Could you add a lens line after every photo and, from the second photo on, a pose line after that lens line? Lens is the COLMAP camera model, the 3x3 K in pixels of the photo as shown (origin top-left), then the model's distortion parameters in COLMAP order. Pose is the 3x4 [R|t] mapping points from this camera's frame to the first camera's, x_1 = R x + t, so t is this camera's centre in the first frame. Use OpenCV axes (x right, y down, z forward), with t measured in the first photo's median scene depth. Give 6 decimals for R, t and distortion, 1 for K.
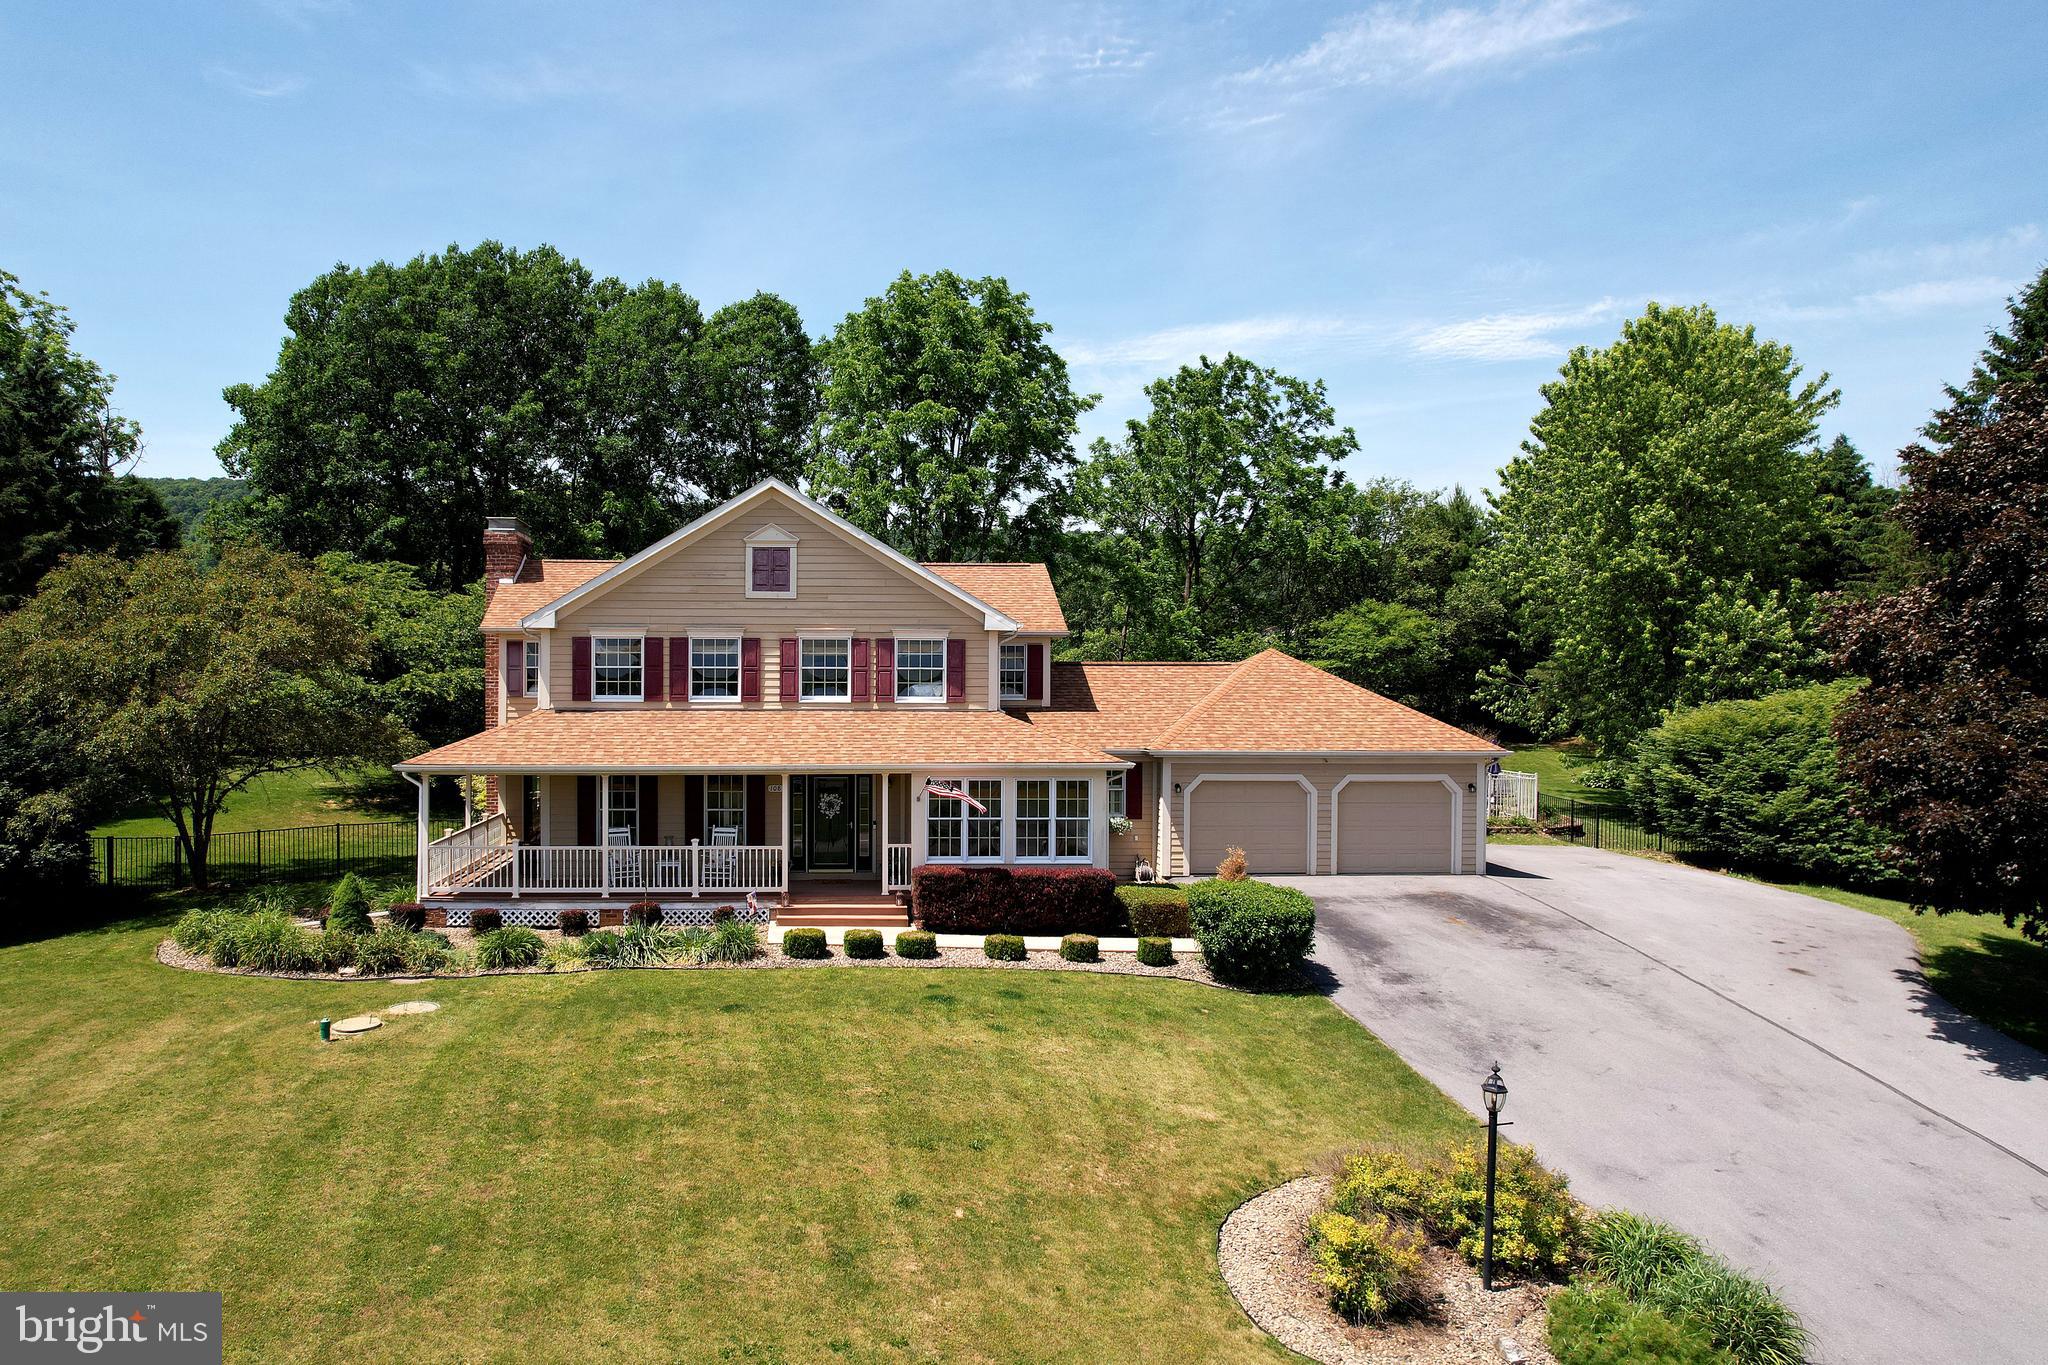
lens RADIAL K [[1369.7, 0, 854.5], [0, 1369.7, 690.2], [0, 0, 1]] dist [-0.041284, -0.001153]
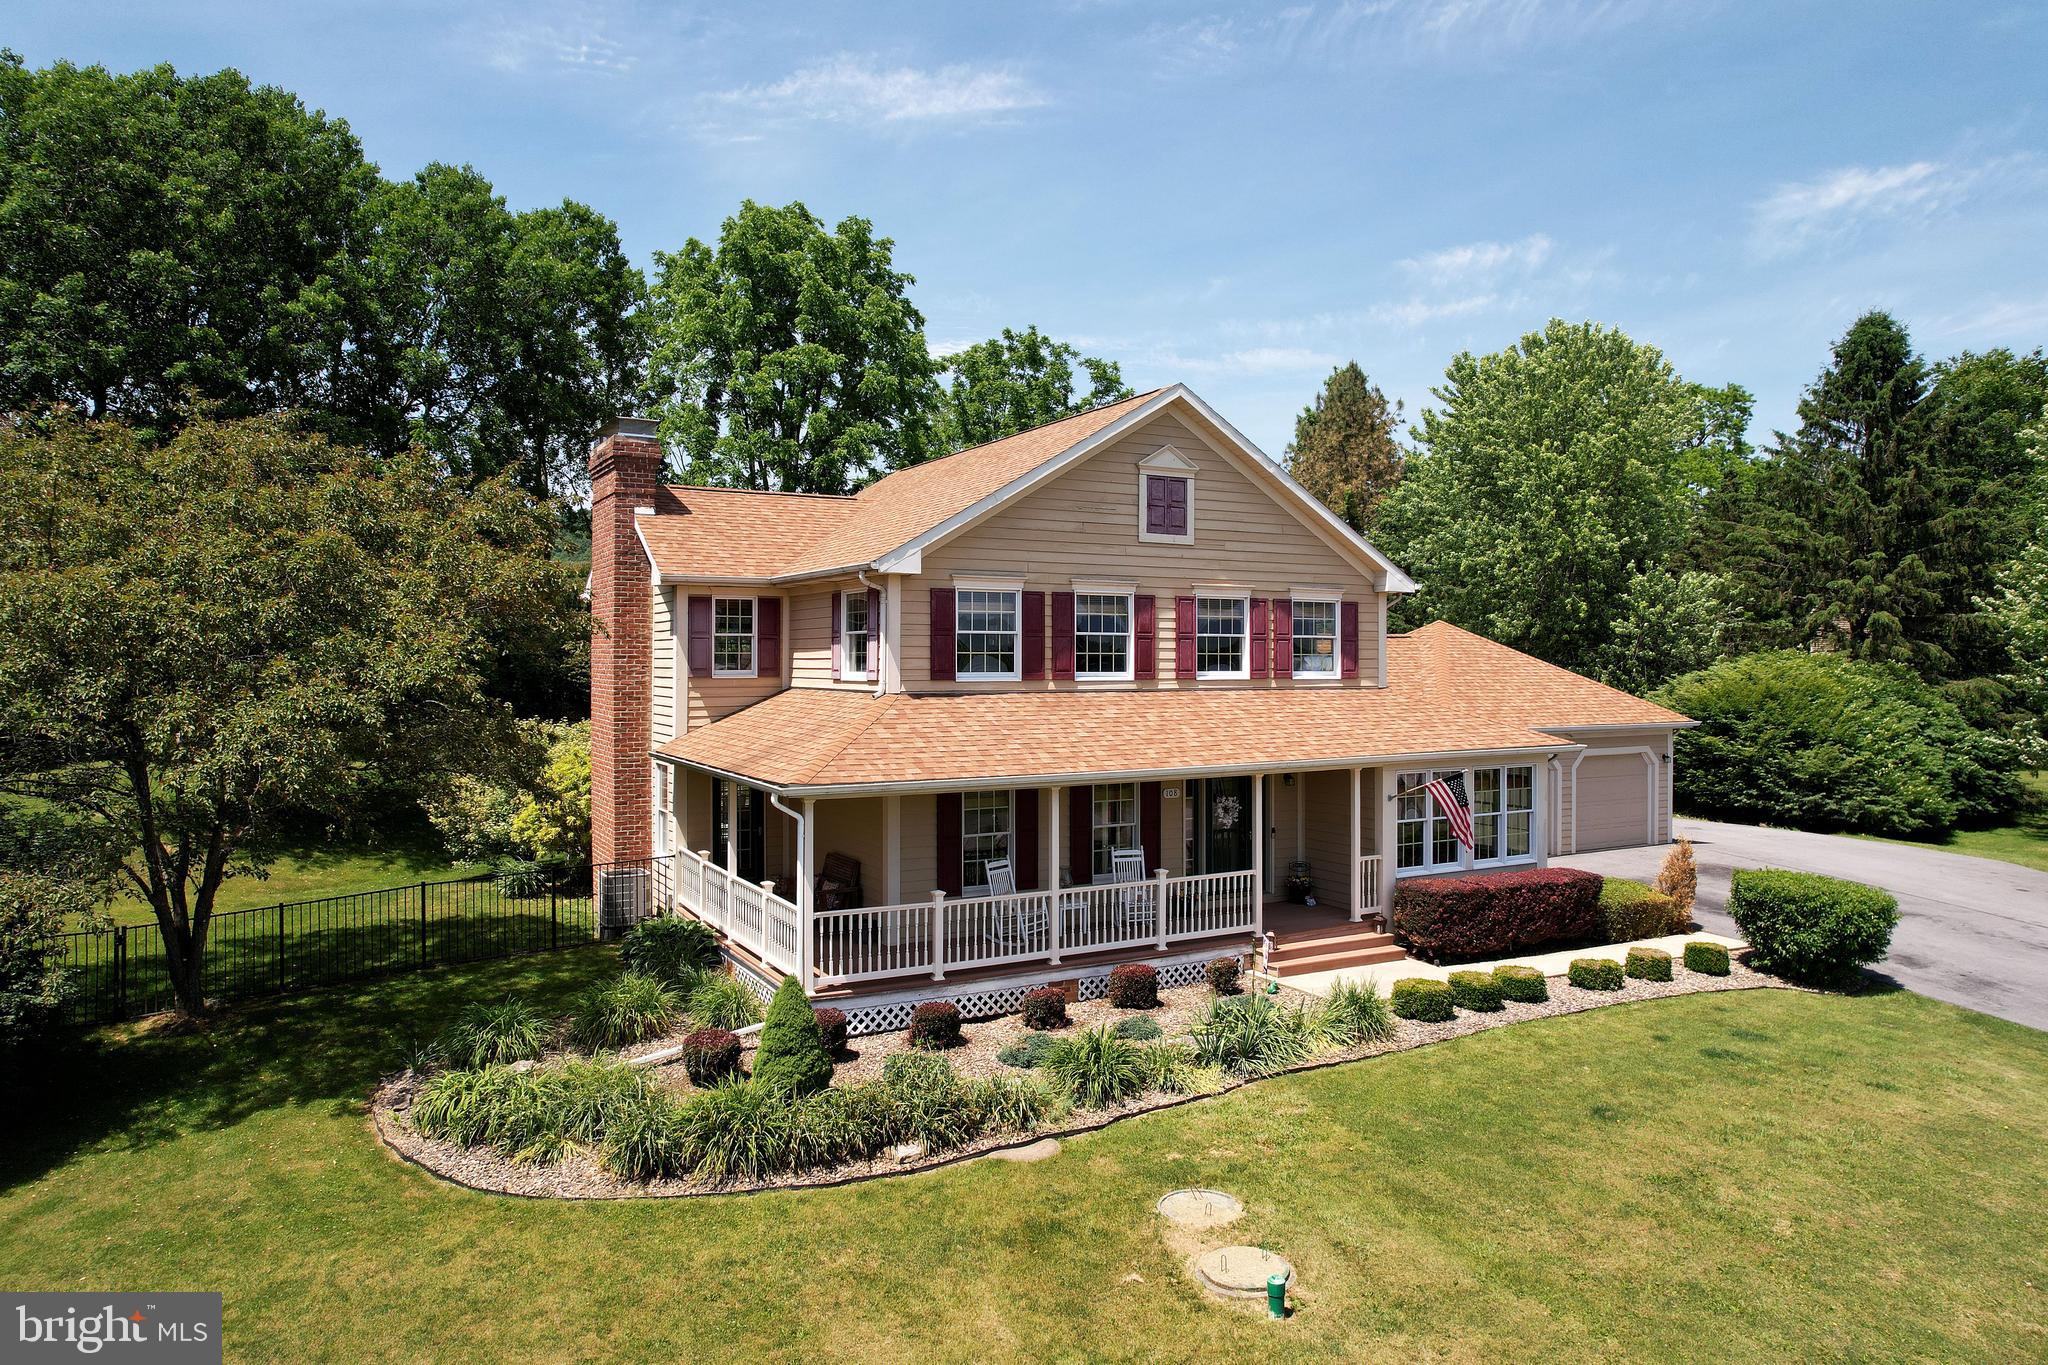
lens RADIAL K [[1323.2, 0, 1028.1], [0, 1323.2, 646.2], [0, 0, 1]] dist [-0.071769, 0.055391]
pose [[0.889454, 0.001985, 0.457020, -0.466138], [0.006286, 0.999843, -0.016576, 0.001751], [-0.456982, 0.017616, 0.889302, 0.383710]]
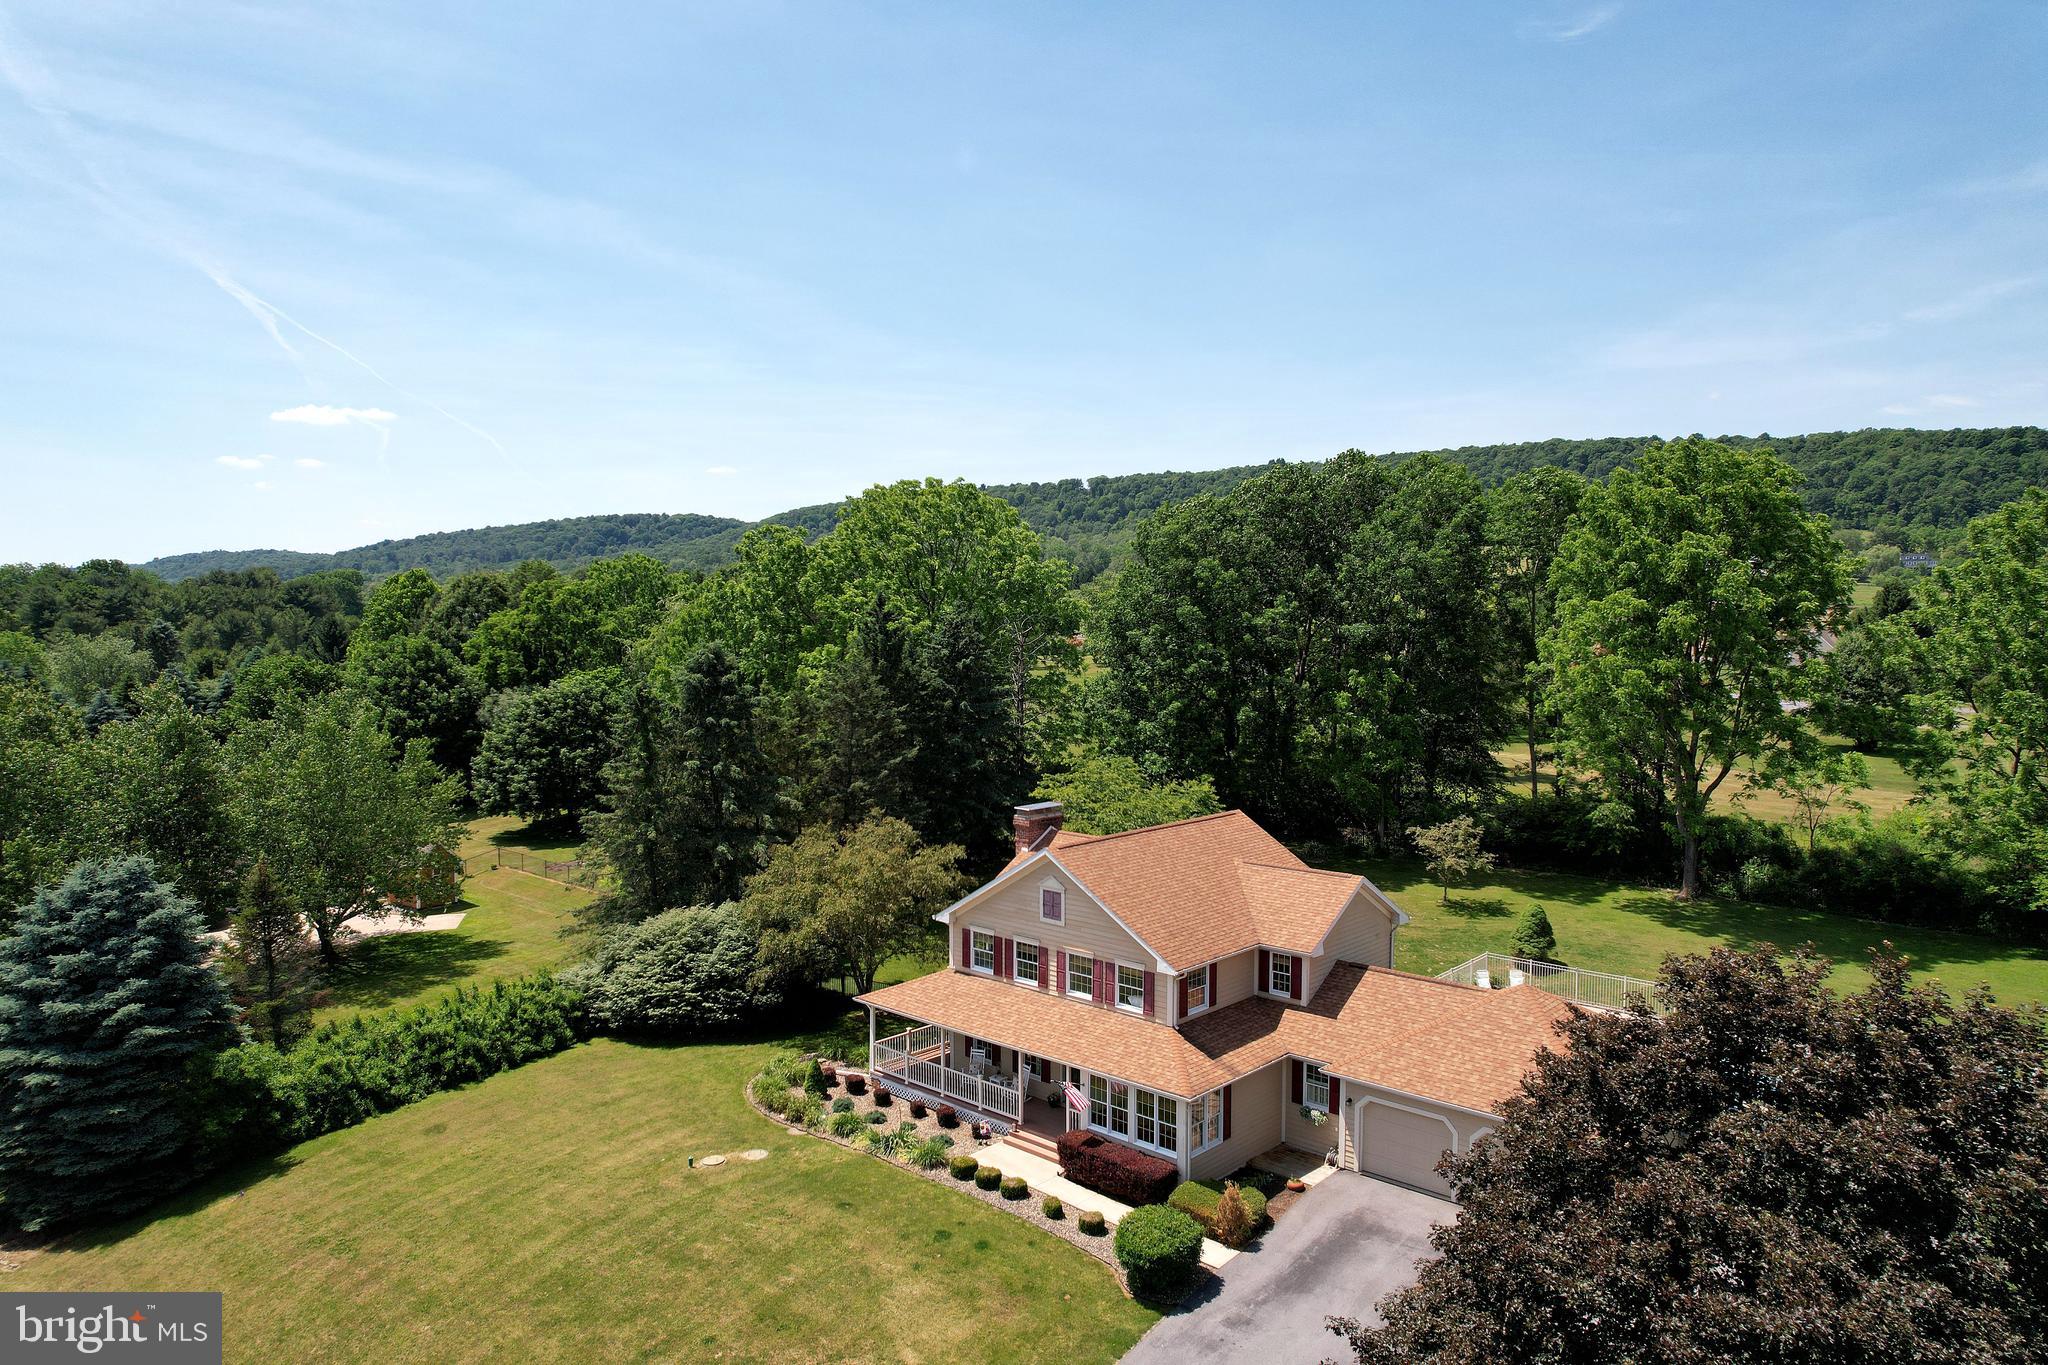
lens RADIAL K [[1304.3, 0, 1024.0], [0, 1304.3, 682.5], [0, 0, 1]] dist [-0.068867, 0.055973]
pose [[0.705996, 0.032396, -0.707474, 0.938670], [-0.001767, 0.999031, 0.043983, -0.401518], [0.708214, -0.029802, 0.705369, -0.039896]]
